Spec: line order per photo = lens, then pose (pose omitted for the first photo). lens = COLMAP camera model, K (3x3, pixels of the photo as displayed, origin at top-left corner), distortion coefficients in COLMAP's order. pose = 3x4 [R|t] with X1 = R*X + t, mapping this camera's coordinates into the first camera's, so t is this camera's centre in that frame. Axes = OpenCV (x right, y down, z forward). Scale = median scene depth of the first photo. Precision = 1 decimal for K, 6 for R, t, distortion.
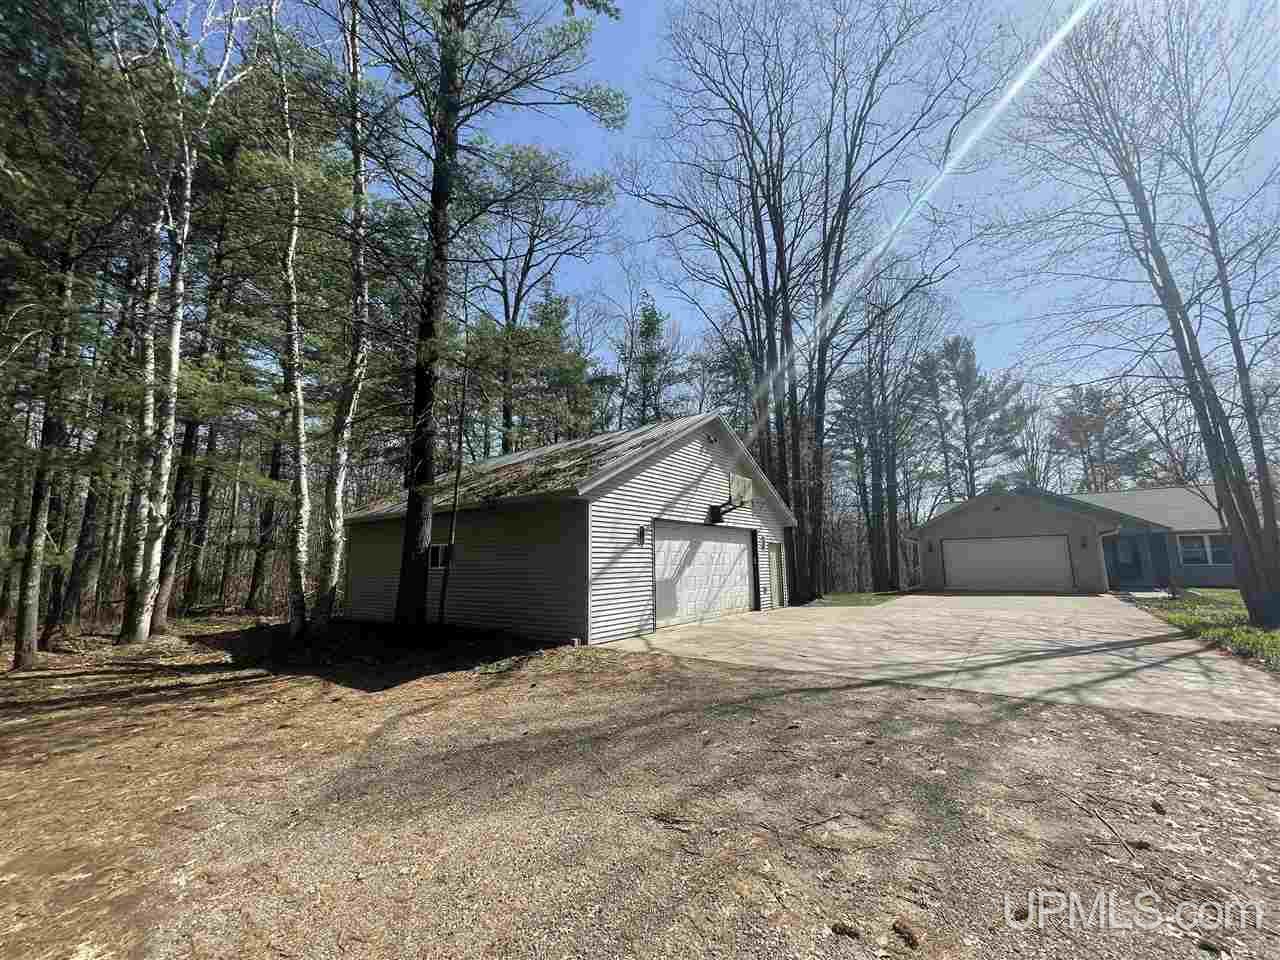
lens RADIAL K [[510.1, 0, 646.7], [0, 510.1, 485.9], [0, 0, 1]] dist [-0.000746, -0.000966]
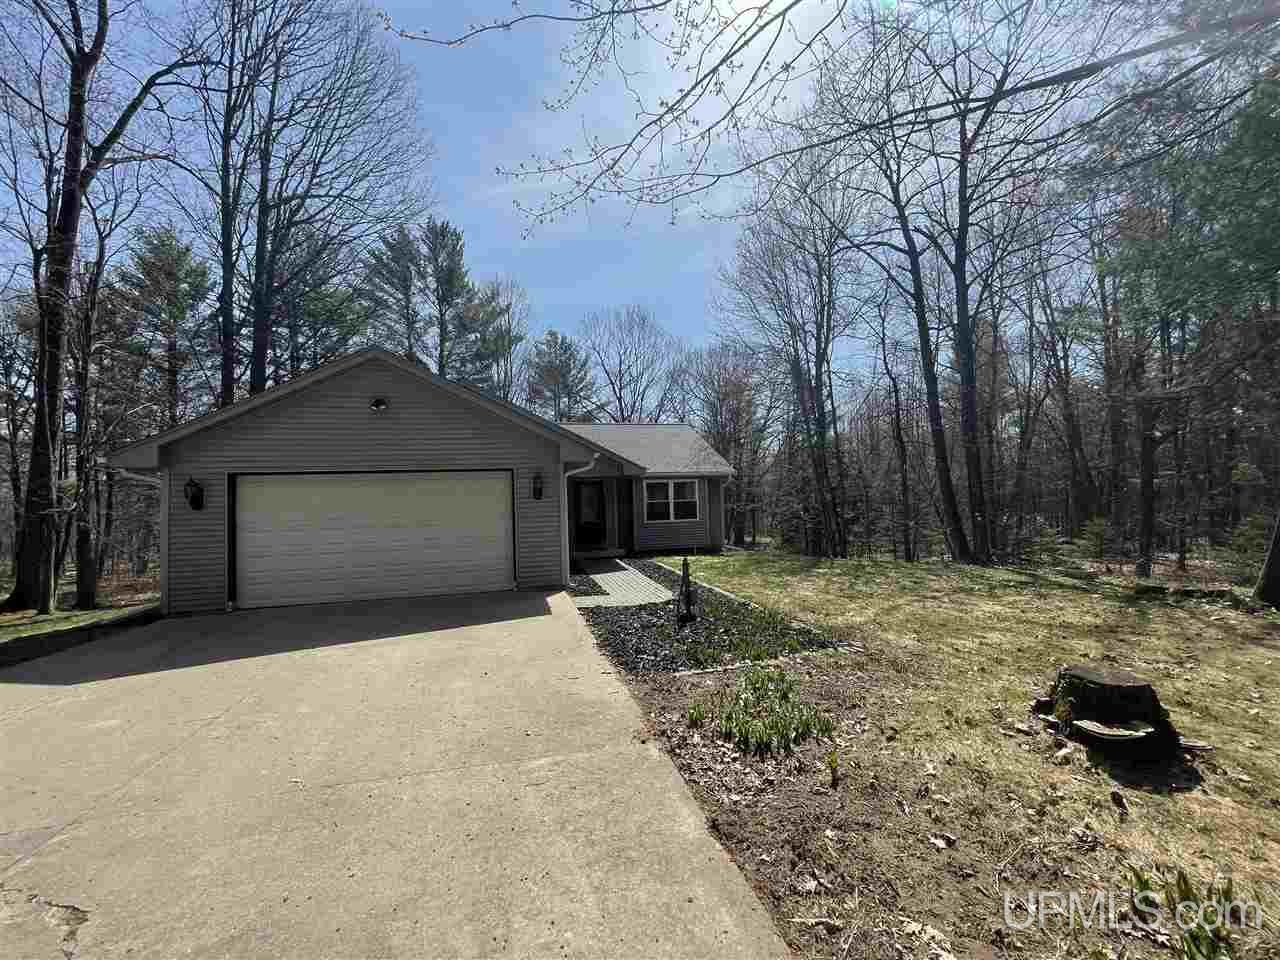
lens RADIAL K [[510.1, 0, 648.9], [0, 510.1, 479.1], [0, 0, 1]] dist [-0.000746, -0.000966]
pose [[0.616338, 0.030997, 0.786871, 0.214298], [-0.101058, 0.994076, 0.039997, 0.028988], [-0.780970, -0.104171, 0.615820, 0.251324]]
